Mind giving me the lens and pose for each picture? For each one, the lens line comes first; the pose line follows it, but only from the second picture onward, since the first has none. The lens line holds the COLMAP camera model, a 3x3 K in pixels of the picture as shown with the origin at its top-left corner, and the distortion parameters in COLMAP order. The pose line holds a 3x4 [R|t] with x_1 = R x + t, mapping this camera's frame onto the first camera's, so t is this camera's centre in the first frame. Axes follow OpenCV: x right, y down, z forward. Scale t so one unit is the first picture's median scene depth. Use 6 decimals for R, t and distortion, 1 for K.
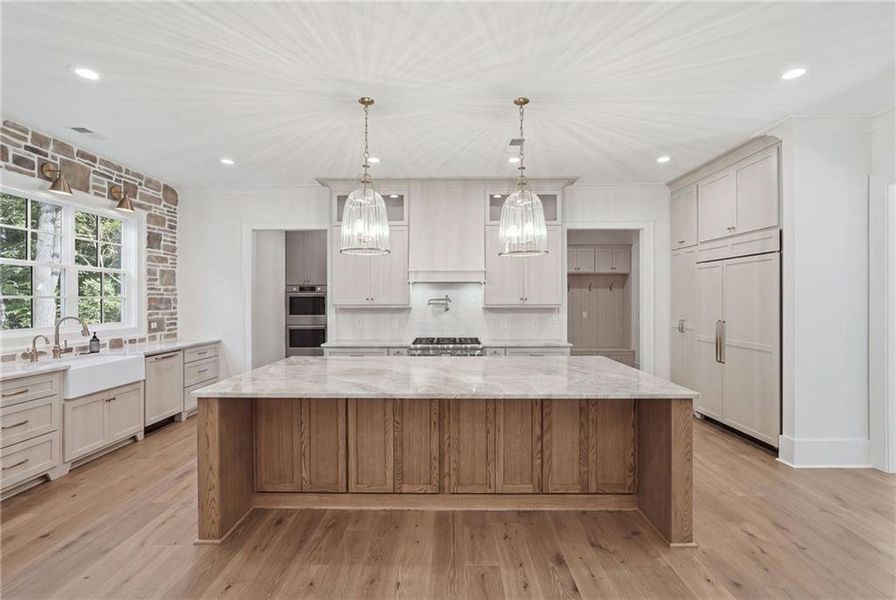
lens RADIAL K [[402.6, 0, 448.0], [0, 402.6, 300.0], [0, 0, 1]] dist [-0.001697, -0.000008]
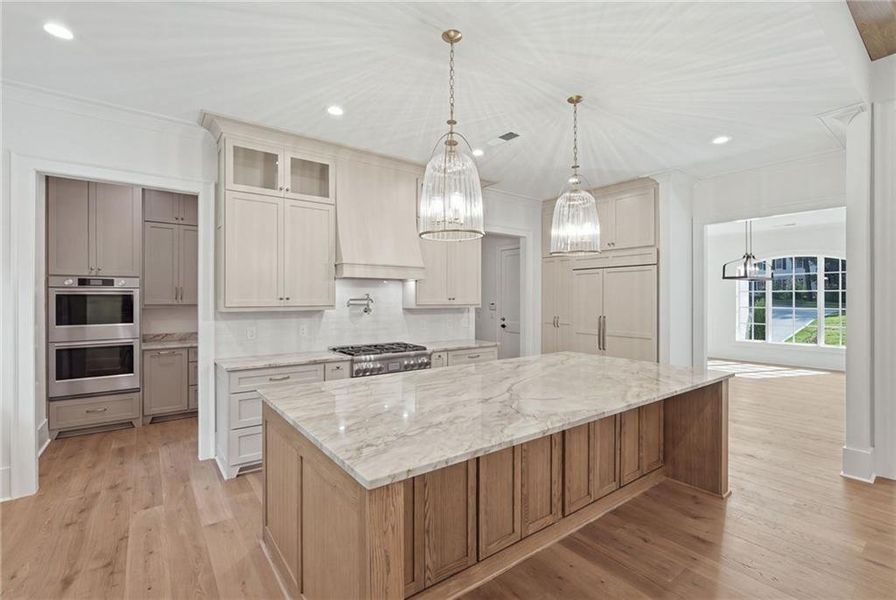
lens RADIAL K [[406.2, 0, 448.0], [0, 406.2, 300.0], [0, 0, 1]] dist [-0.000661, 0.000077]
pose [[0.790818, 0.000179, 0.612052, -0.432000], [-0.000242, 1.000000, 0.000020, -0.000189], [-0.612052, -0.000164, 0.790818, 0.257740]]
